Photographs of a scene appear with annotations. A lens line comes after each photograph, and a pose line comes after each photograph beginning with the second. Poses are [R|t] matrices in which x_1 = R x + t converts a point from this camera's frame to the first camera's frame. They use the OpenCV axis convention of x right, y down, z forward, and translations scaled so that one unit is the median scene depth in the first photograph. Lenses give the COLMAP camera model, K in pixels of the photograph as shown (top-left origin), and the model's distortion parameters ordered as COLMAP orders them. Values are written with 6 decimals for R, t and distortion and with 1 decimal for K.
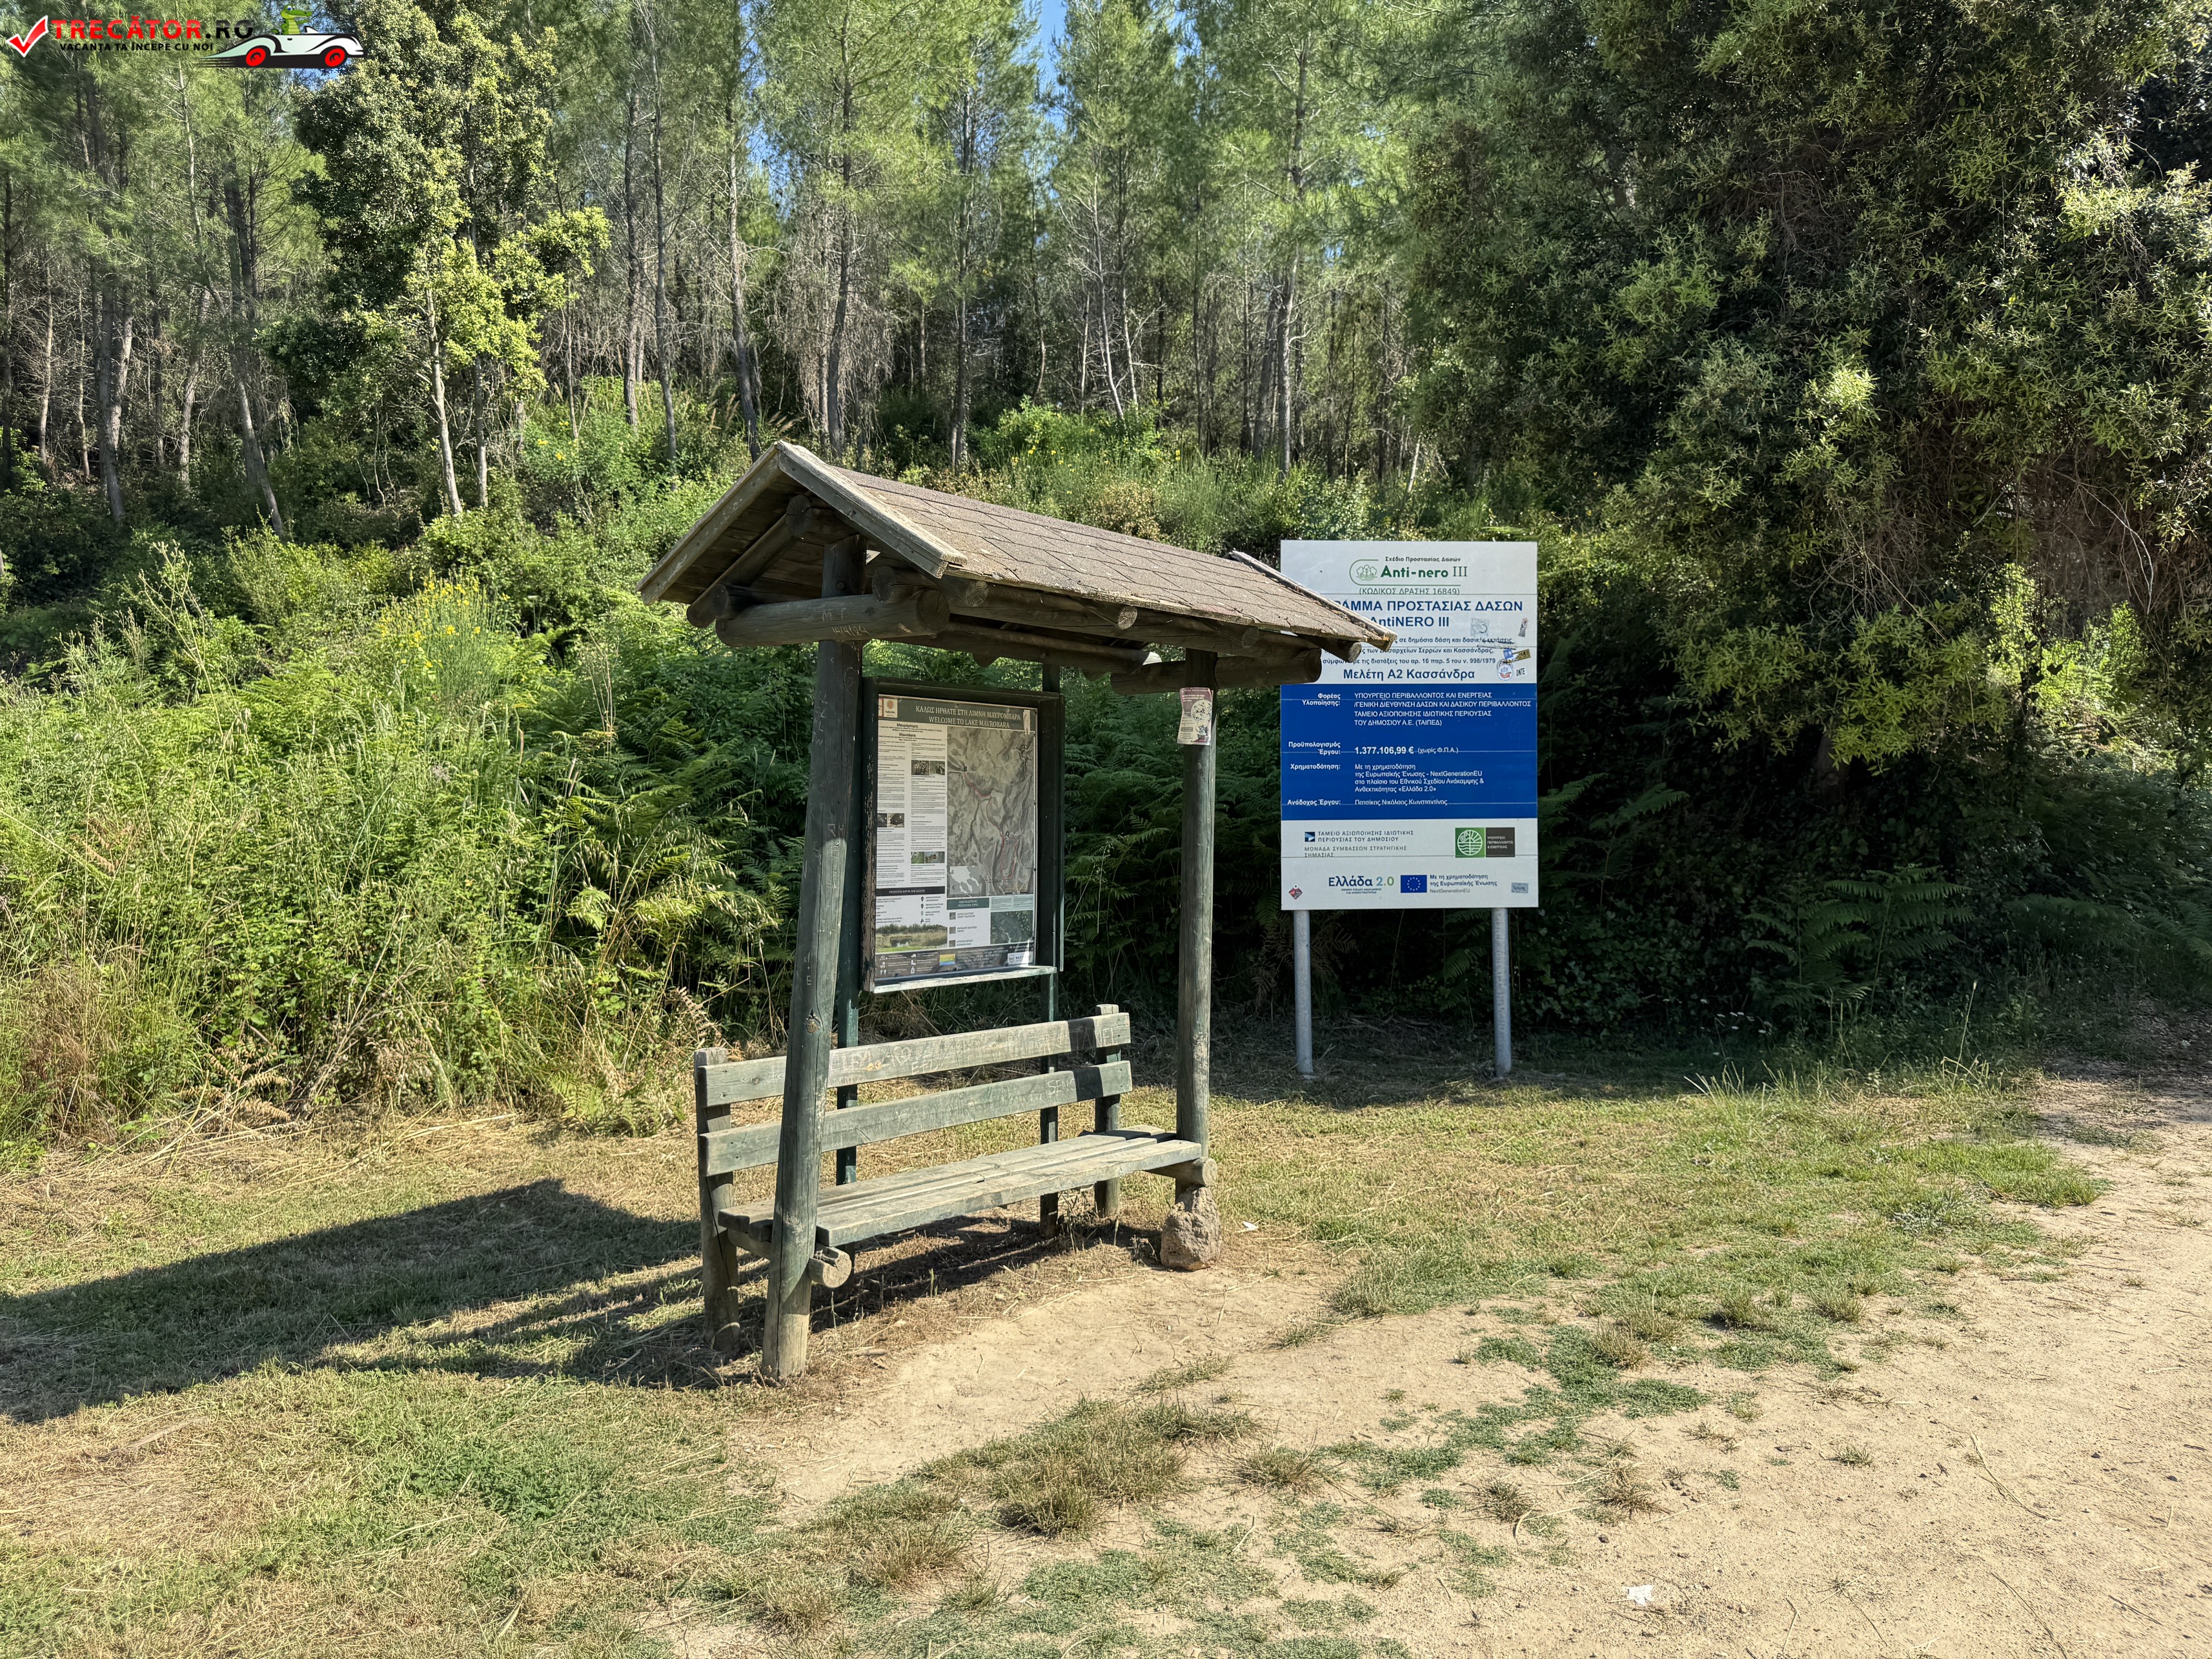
lens RADIAL K [[1565.5, 0, 1134.6], [0, 1565.5, 833.2], [0, 0, 1]] dist [0.061774, -0.112928]
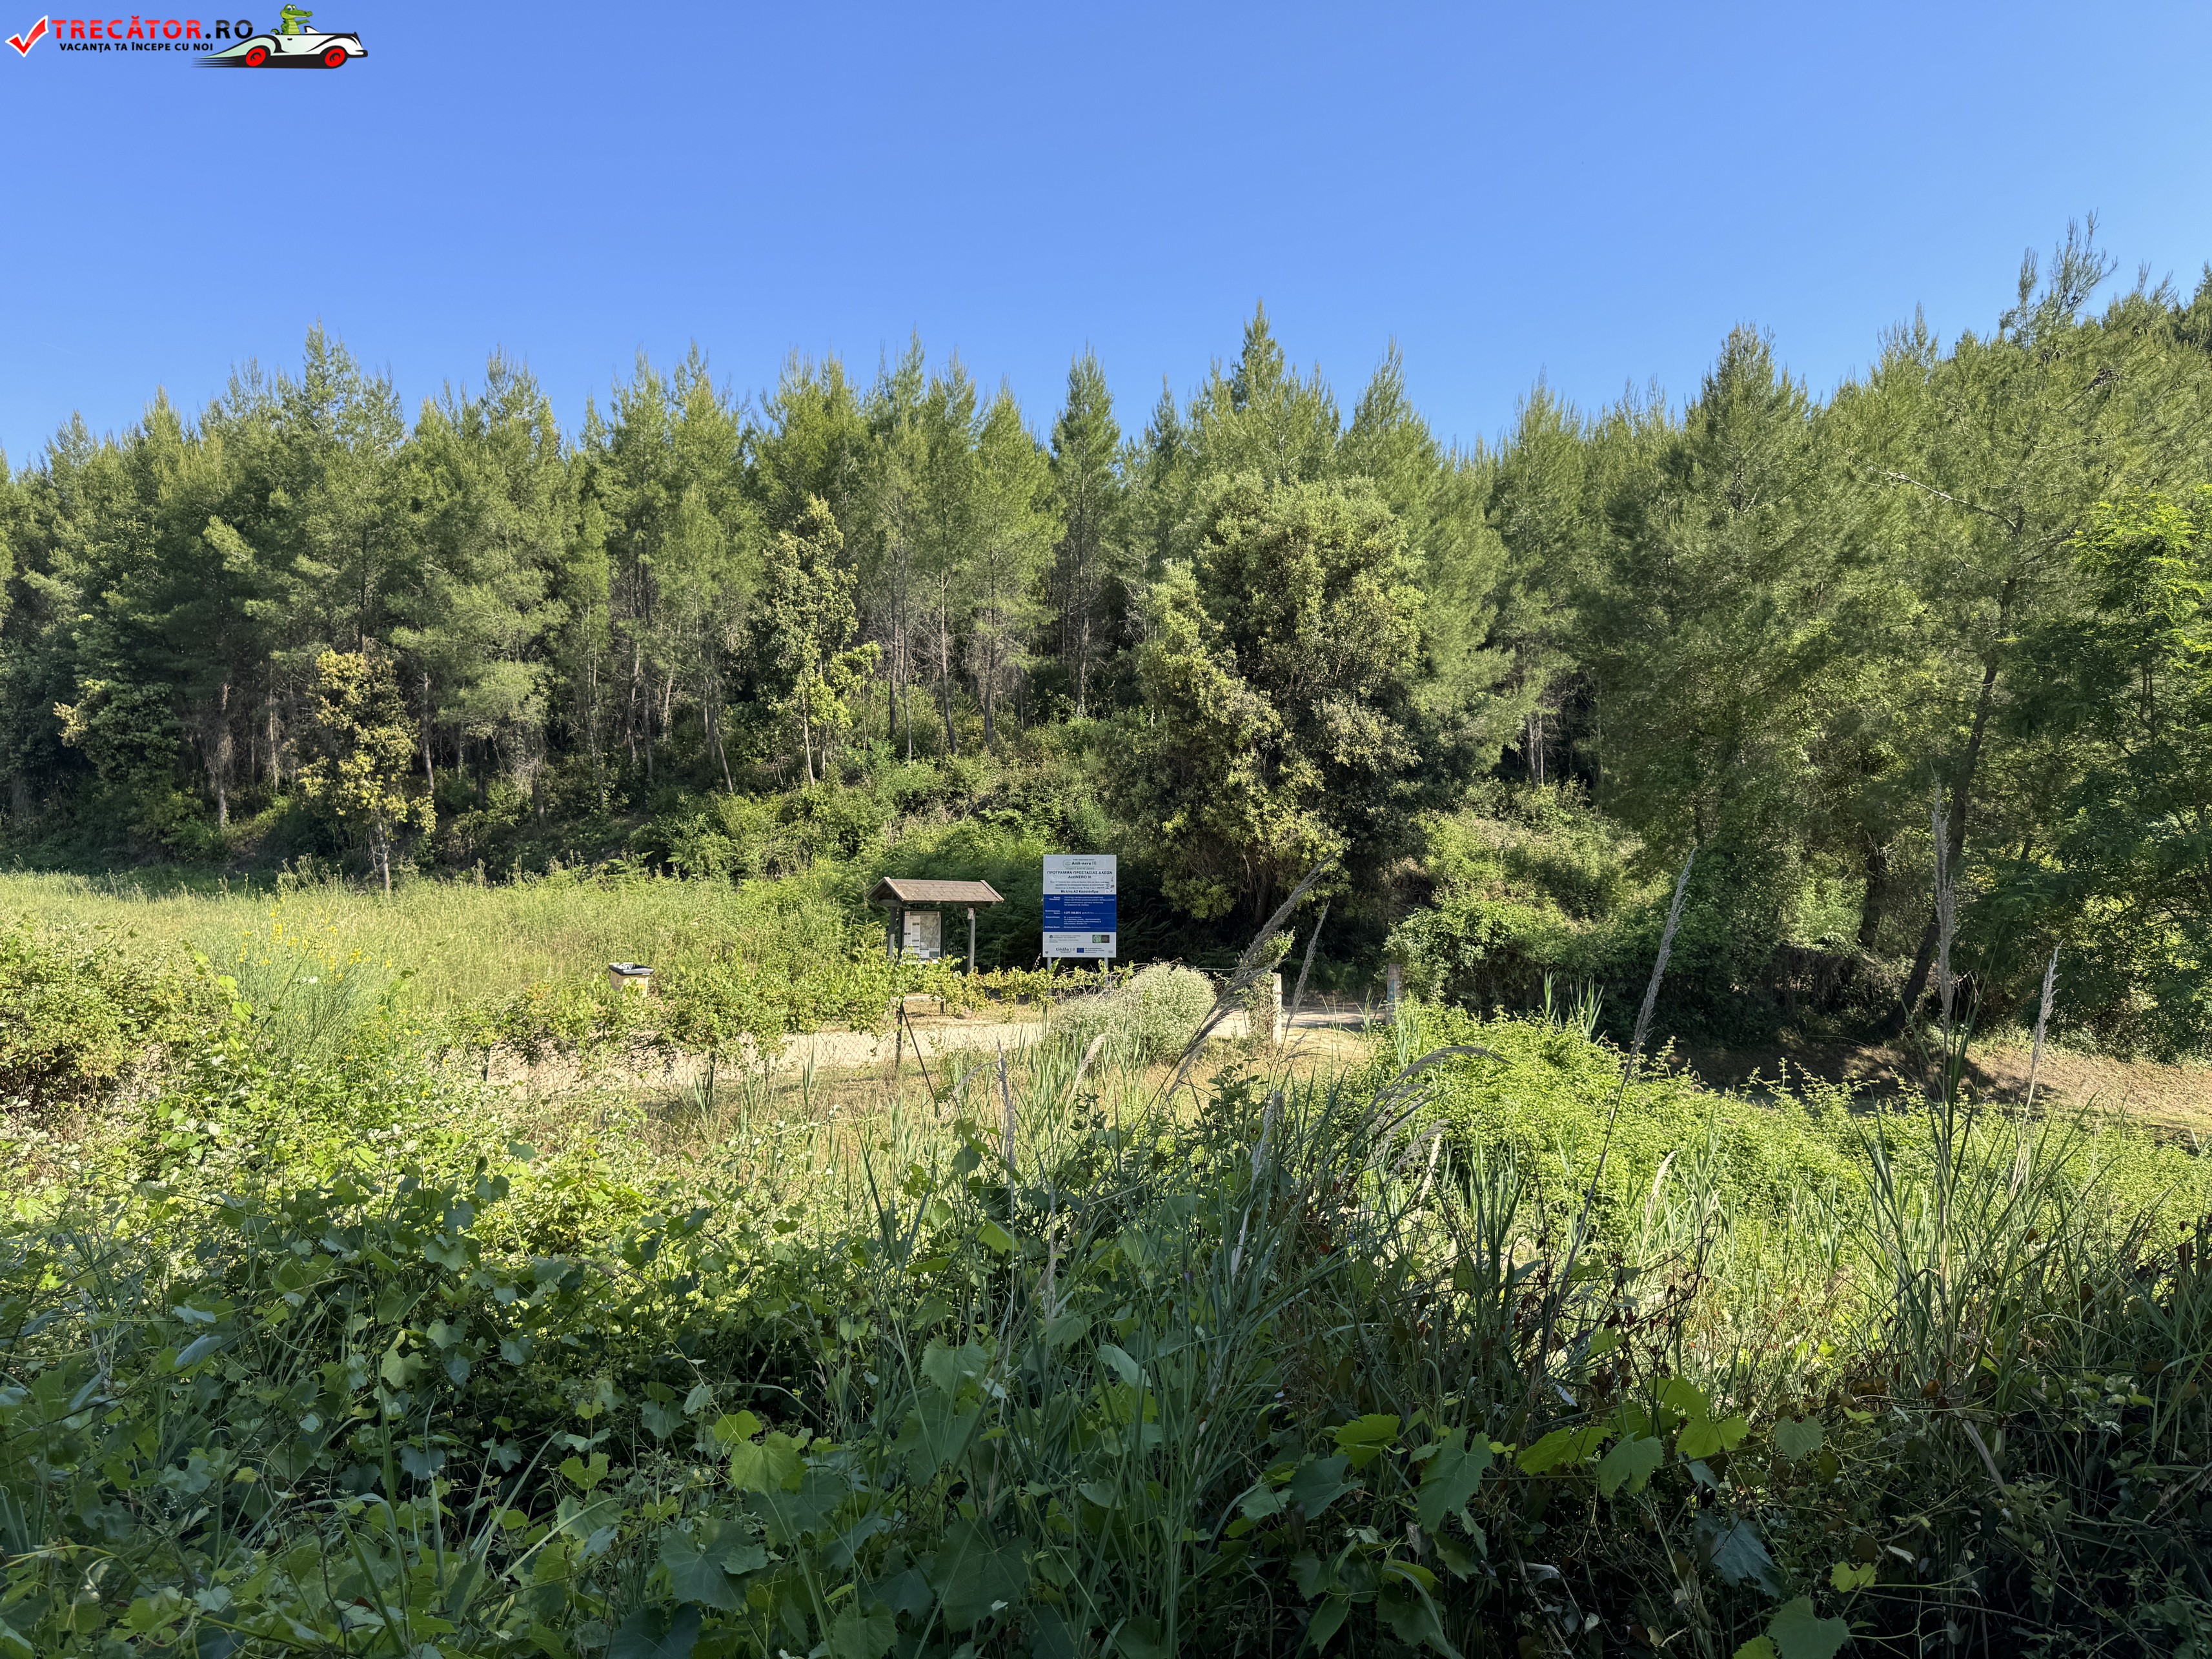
lens RADIAL K [[1531.2, 0, 1151.3], [0, 1531.2, 873.9], [0, 0, 1]] dist [0.049534, -0.068846]
pose [[0.987352, 0.008185, -0.158333, 1.445166], [-0.013150, 0.999453, -0.030338, -0.061557], [0.157998, 0.032037, 0.986920, -3.941980]]
